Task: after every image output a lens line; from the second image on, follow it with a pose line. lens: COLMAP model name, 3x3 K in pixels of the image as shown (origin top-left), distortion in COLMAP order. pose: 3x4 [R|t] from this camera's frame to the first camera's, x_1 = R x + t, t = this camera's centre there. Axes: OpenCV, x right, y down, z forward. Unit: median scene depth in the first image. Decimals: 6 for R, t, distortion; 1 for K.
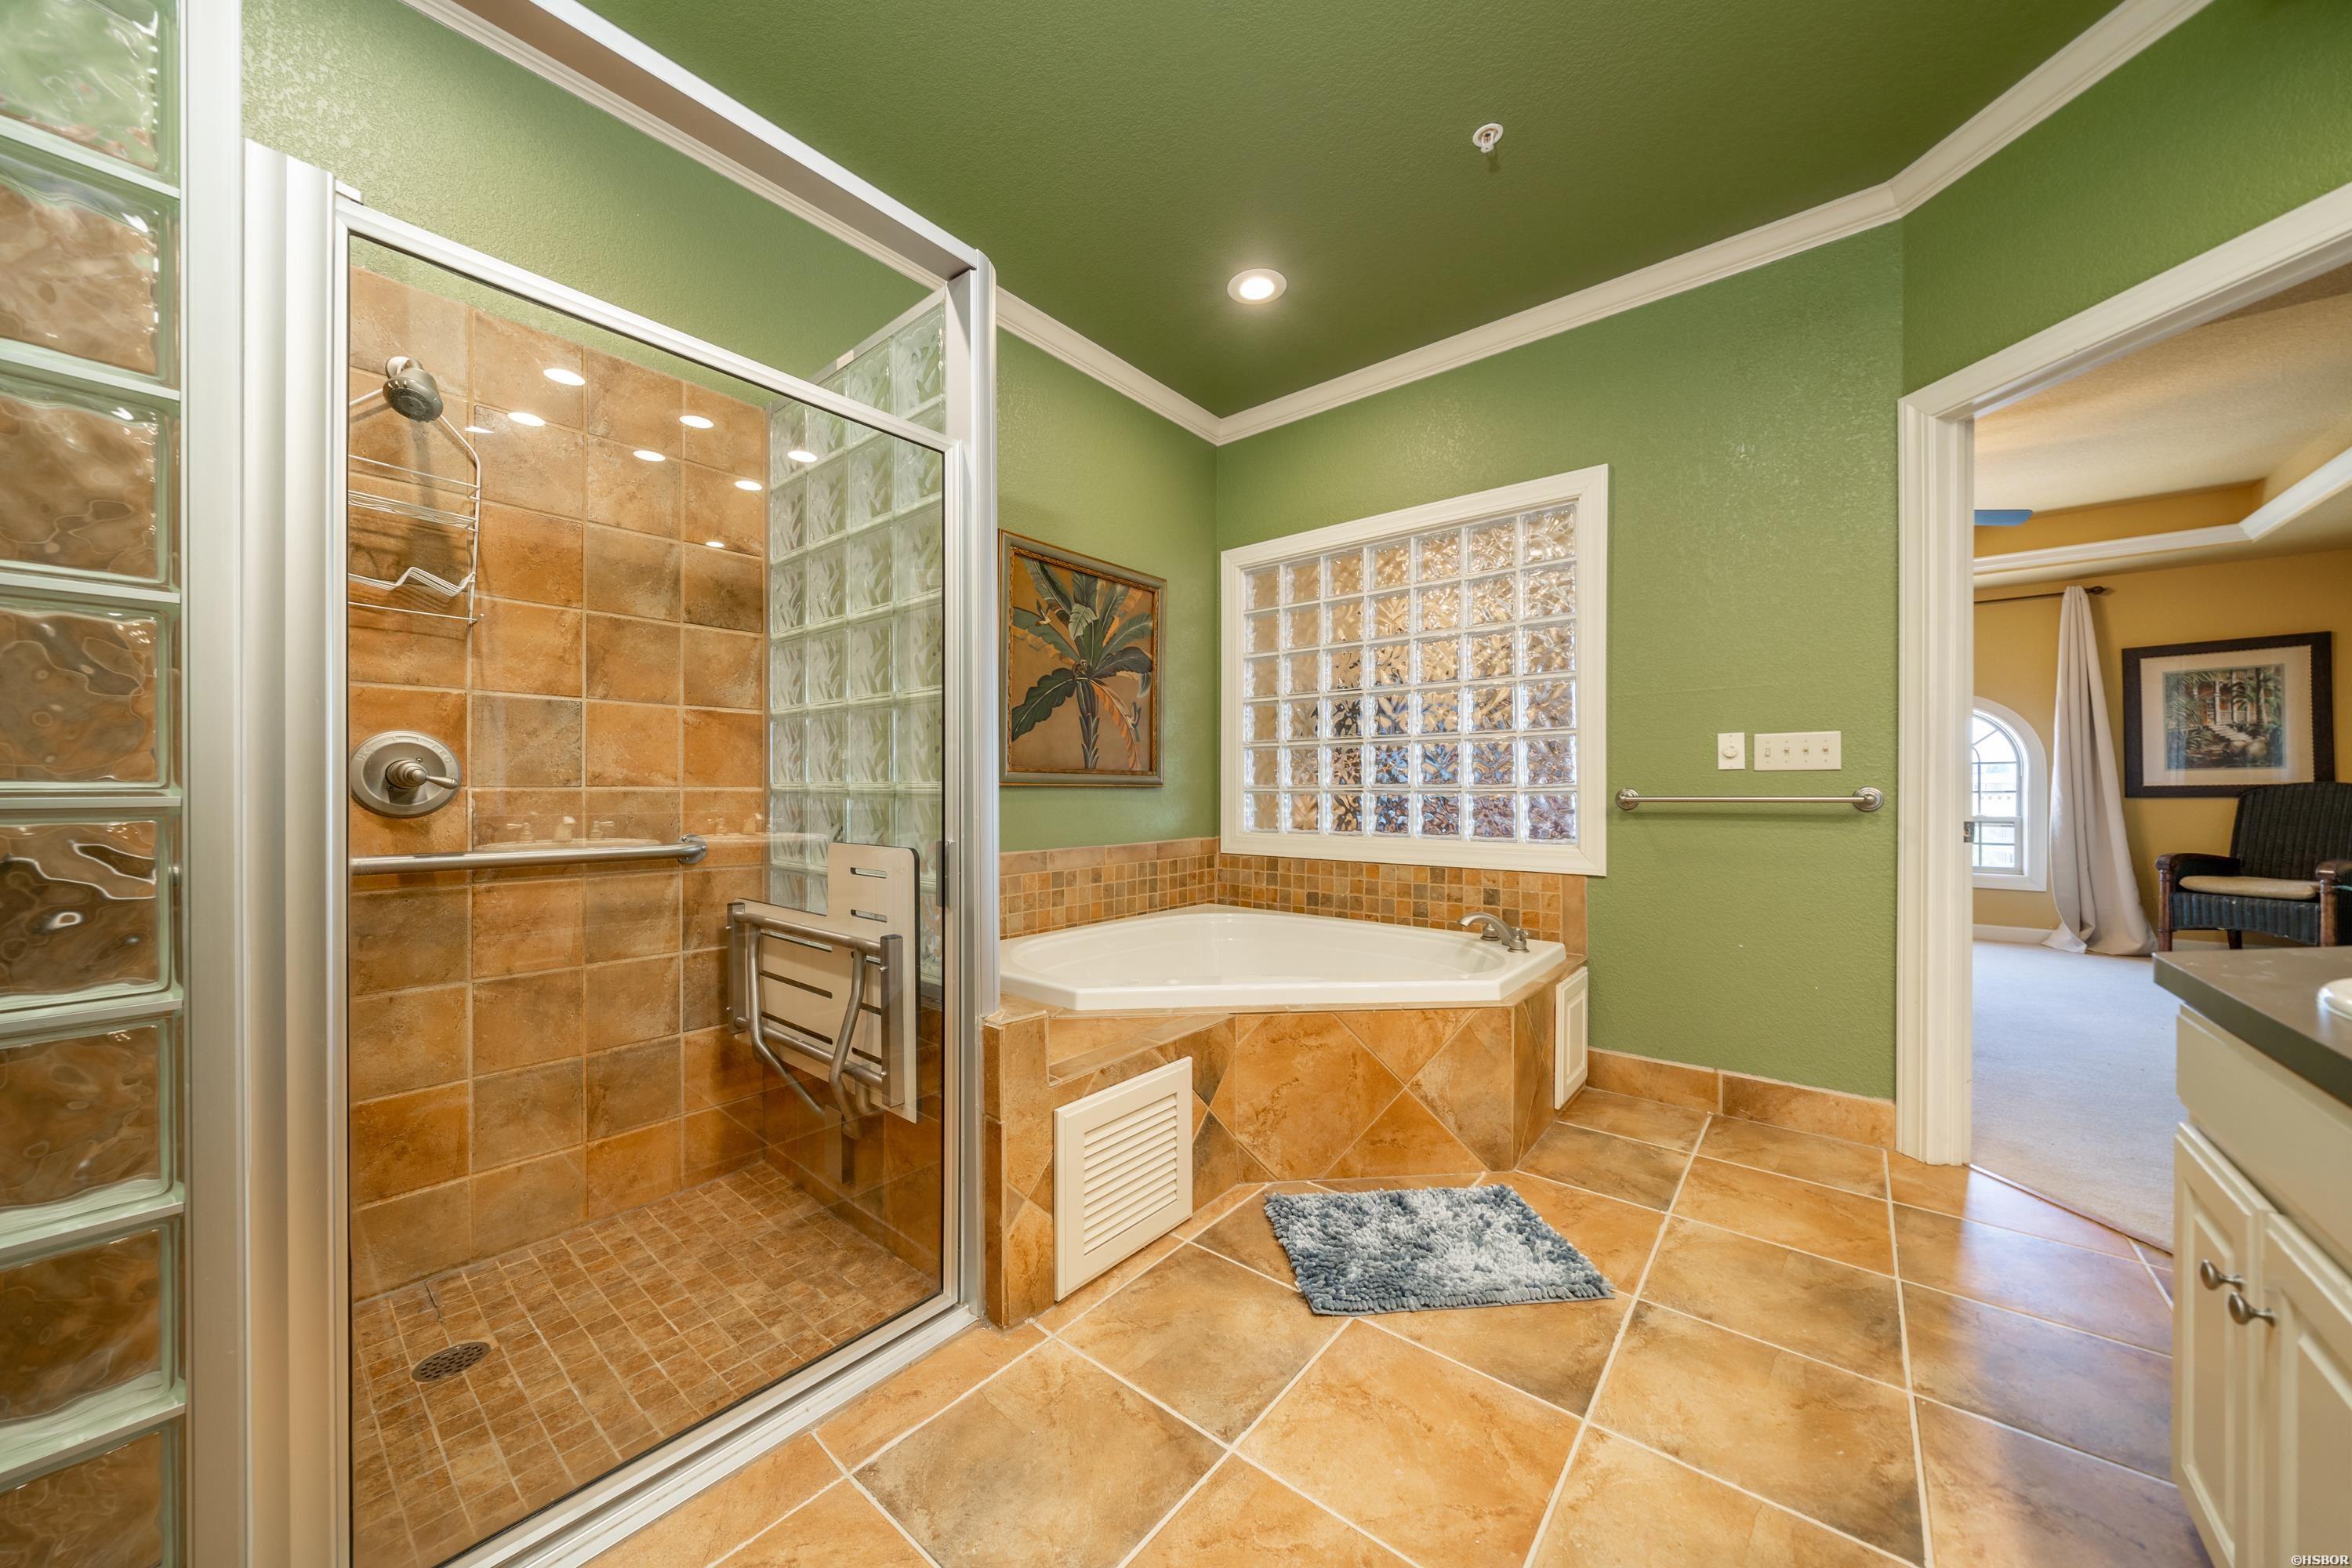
lens RADIAL K [[811.4, 0, 1176.8], [0, 811.4, 789.2], [0, 0, 1]] dist [-0.010540, -0.000524]
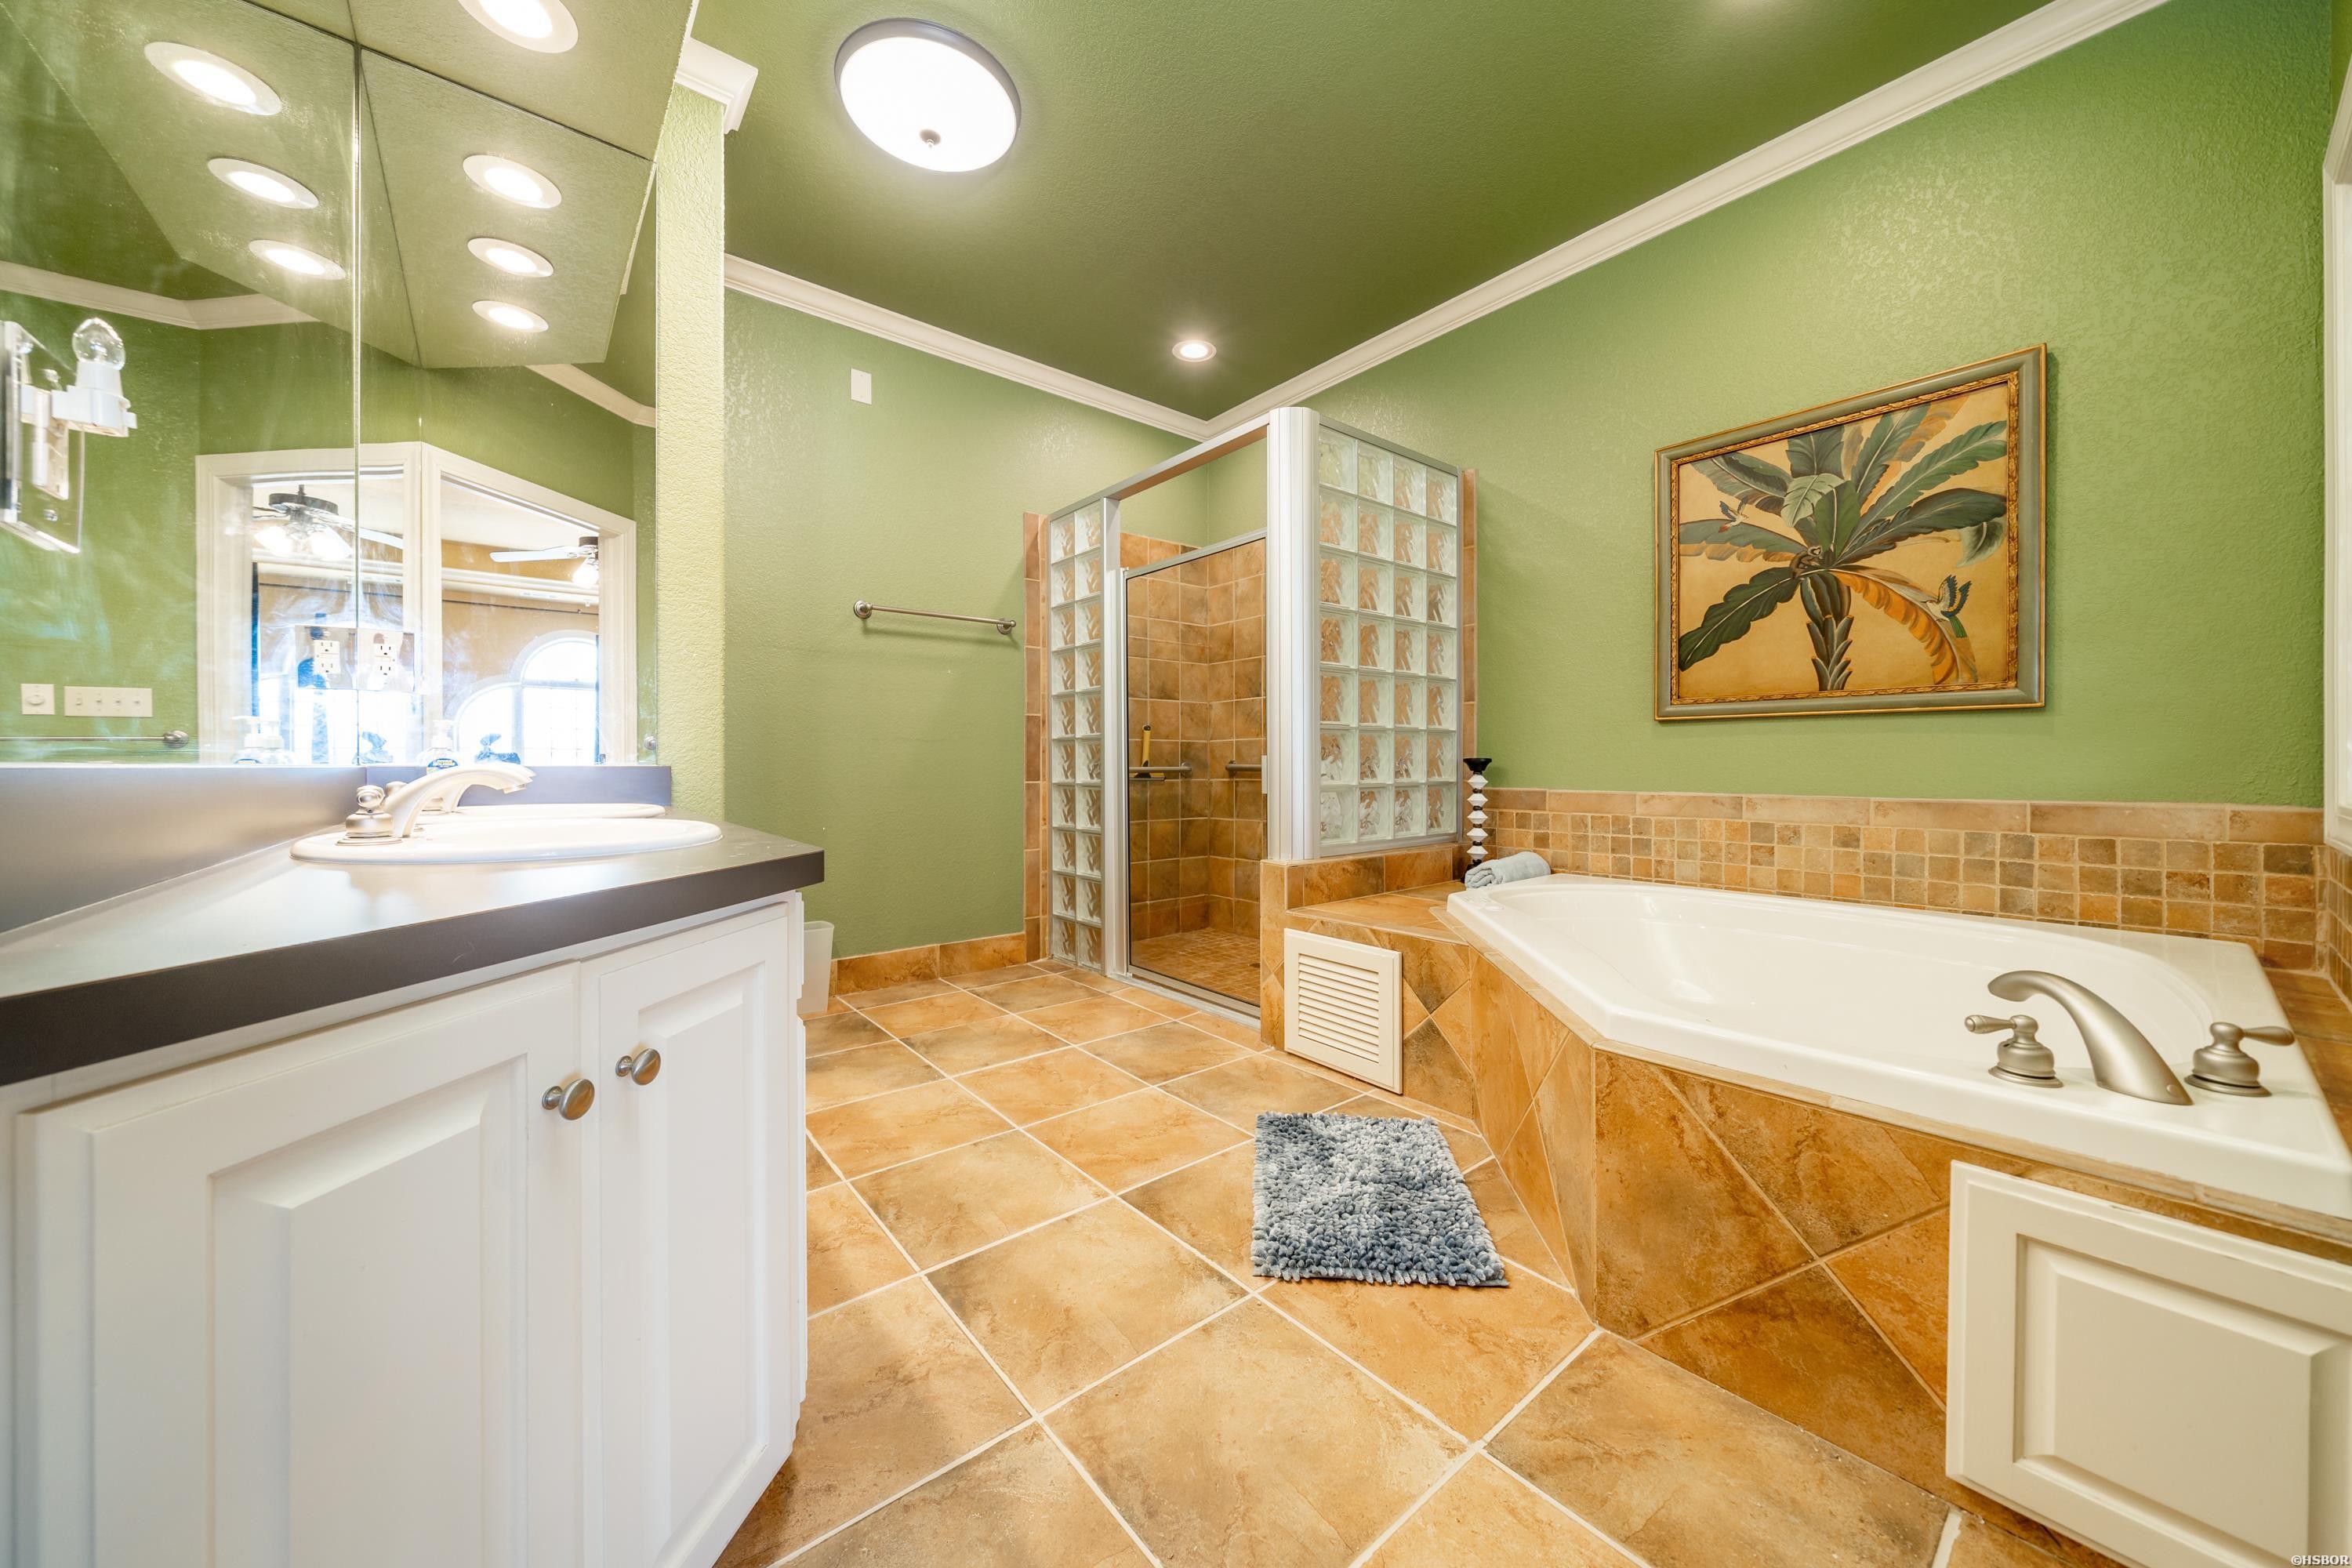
lens RADIAL K [[811.4, 0, 1178.2], [0, 811.4, 771.3], [0, 0, 1]] dist [-0.010540, -0.000524]
pose [[-0.194836, 0.009759, -0.980787, 1.190834], [0.004550, 0.999949, 0.009045, 0.063581], [0.980825, -0.002700, -0.194870, 0.918322]]
